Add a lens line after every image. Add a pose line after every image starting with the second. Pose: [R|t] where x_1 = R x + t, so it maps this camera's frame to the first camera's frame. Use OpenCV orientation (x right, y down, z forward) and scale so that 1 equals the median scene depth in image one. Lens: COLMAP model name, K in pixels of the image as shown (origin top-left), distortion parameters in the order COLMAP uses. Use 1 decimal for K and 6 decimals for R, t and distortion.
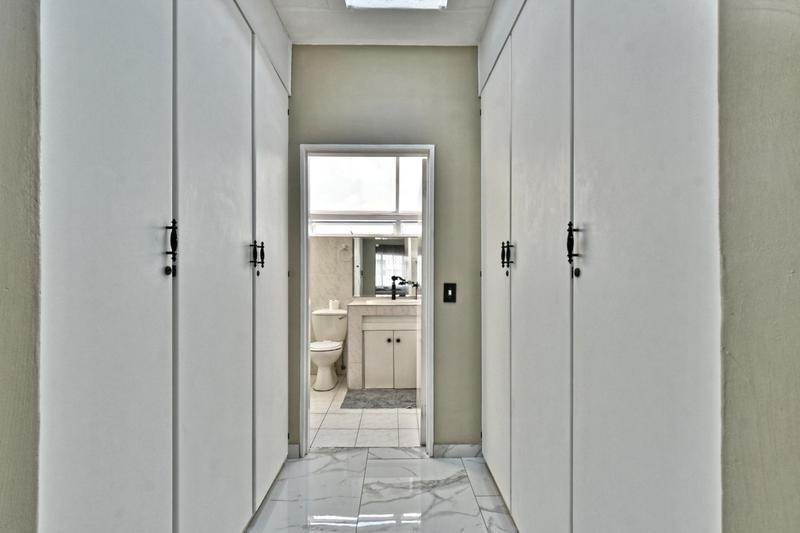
lens RADIAL K [[361.5, 0, 400.3], [0, 361.5, 277.4], [0, 0, 1]] dist [0.004125, -0.000978]
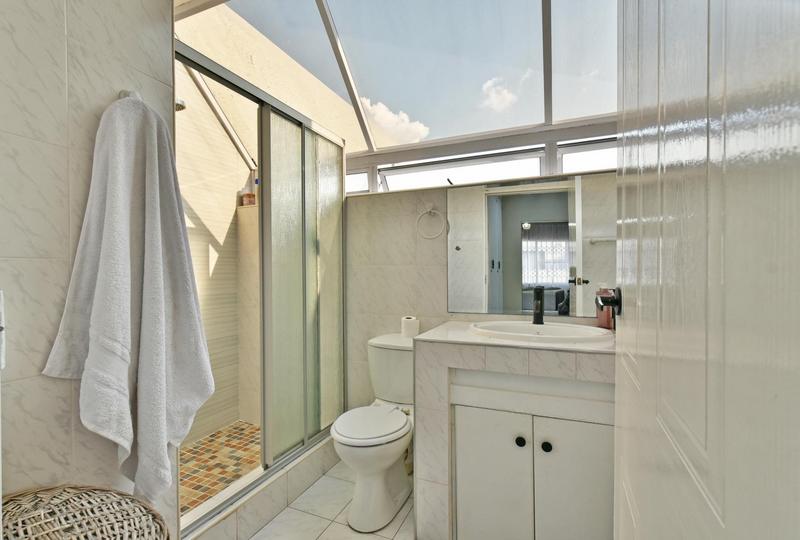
lens RADIAL K [[344.1, 0, 400.0], [0, 344.1, 270.0], [0, 0, 1]] dist [-0.000250, -0.000015]
pose [[0.900541, 0.000996, -0.434771, 0.010782], [-0.003434, 0.999982, -0.004824, -0.000553], [0.434758, 0.005837, 0.900528, 0.578071]]
